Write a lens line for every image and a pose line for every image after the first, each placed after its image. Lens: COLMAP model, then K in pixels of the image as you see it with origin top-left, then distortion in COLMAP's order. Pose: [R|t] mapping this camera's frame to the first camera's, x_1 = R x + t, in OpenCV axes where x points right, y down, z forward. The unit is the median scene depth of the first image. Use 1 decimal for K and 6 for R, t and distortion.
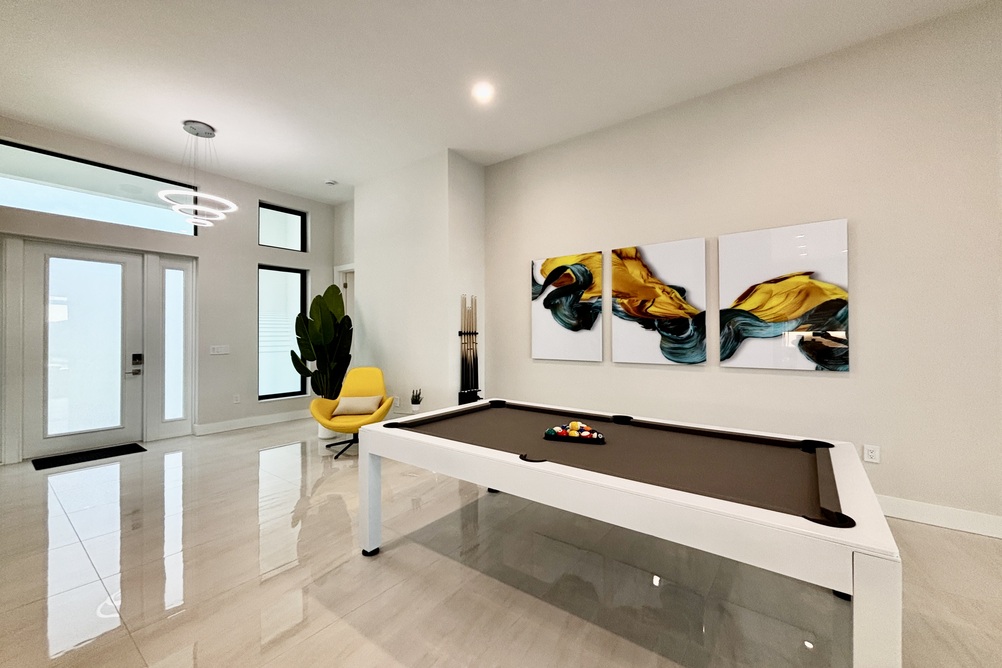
lens RADIAL K [[406.2, 0, 497.8], [0, 406.2, 332.3], [0, 0, 1]] dist [0.000991, -0.000088]
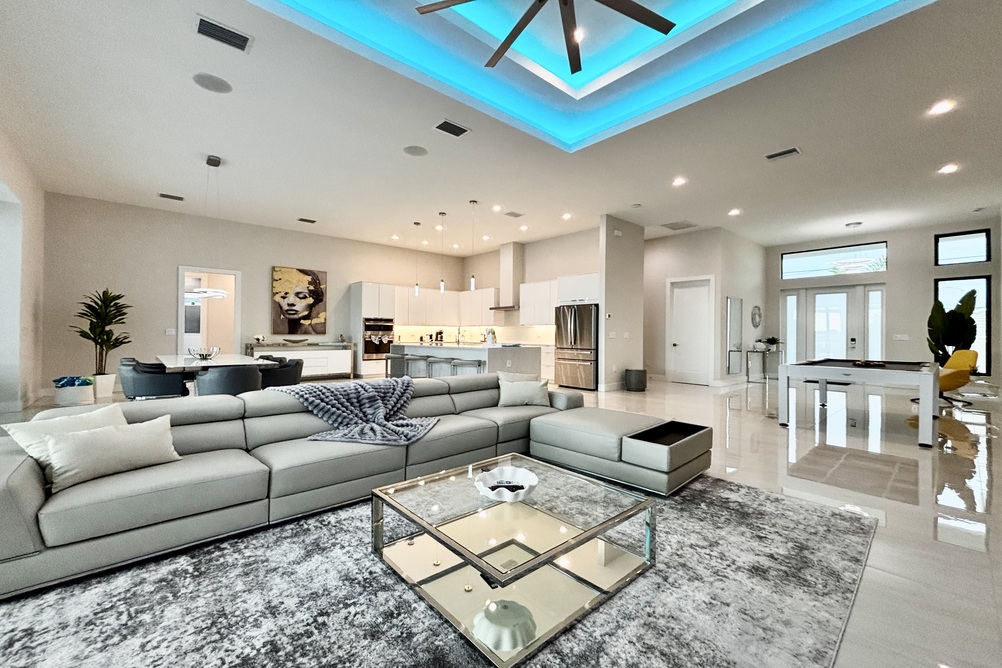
lens RADIAL K [[406.2, 0, 497.1], [0, 406.2, 332.8], [0, 0, 1]] dist [0.000991, -0.000088]
pose [[-0.193868, -0.001541, -0.981026, 1.554745], [-0.002731, 0.999996, -0.001031, 0.039003], [0.981024, 0.002480, -0.193872, -0.336625]]
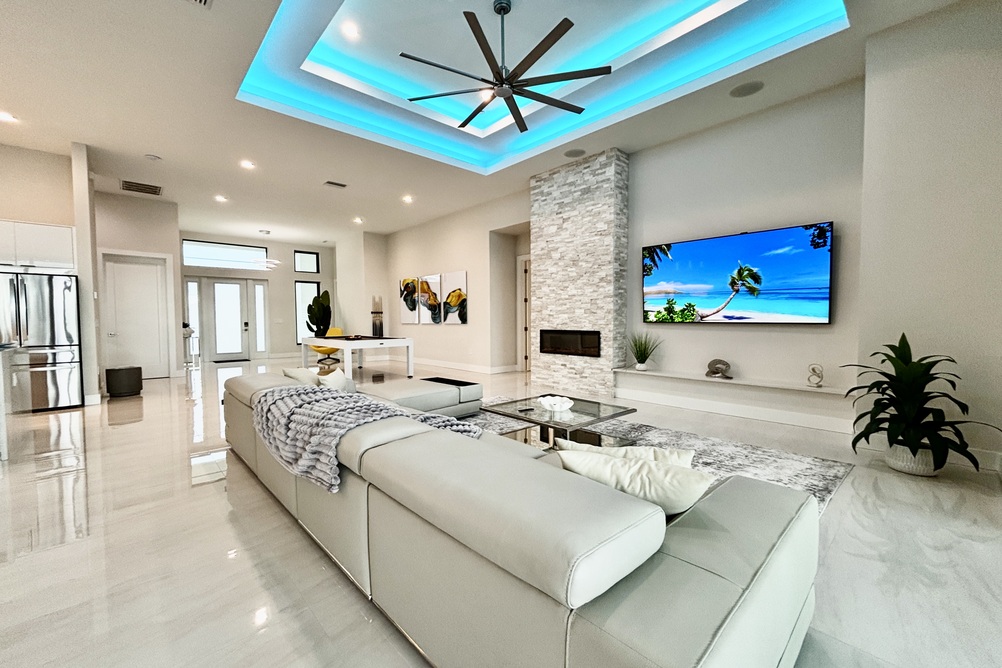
lens RADIAL K [[406.2, 0, 497.4], [0, 406.2, 339.0], [0, 0, 1]] dist [0.000991, -0.000088]
pose [[0.986059, 0.003499, -0.166357, 1.102412], [0.005673, 0.998491, 0.054627, 0.033840], [0.166297, -0.054810, 0.984551, -1.268795]]
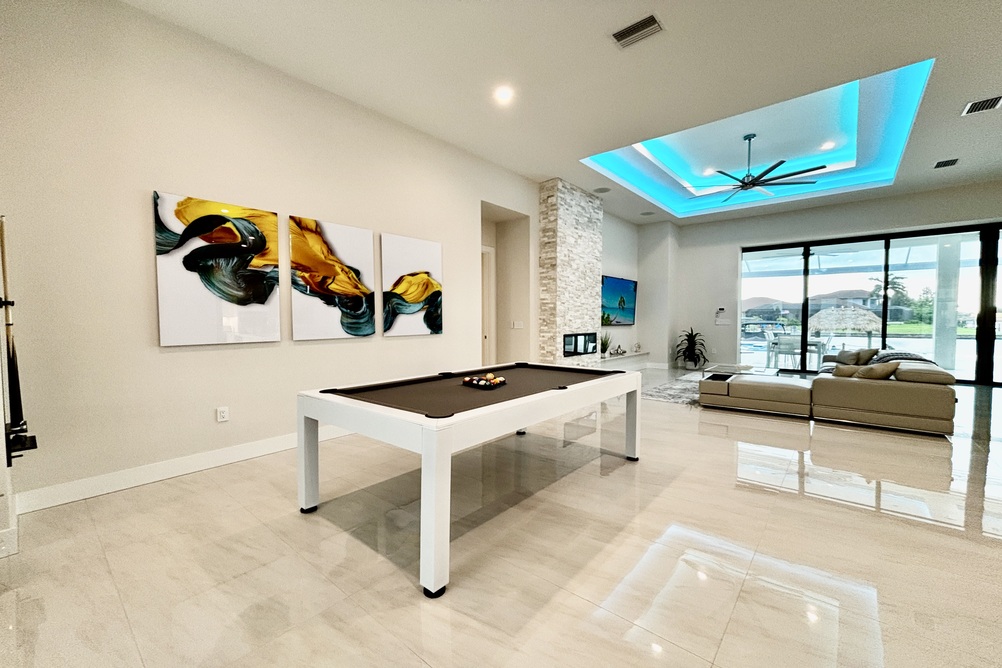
lens RADIAL K [[406.2, 0, 495.7], [0, 406.2, 337.2], [0, 0, 1]] dist [0.000991, -0.000088]
pose [[0.049580, -0.046748, 0.997676, -0.589901], [-0.003395, 0.998890, 0.046973, 0.021170], [-0.998764, -0.005716, 0.049366, 0.487825]]
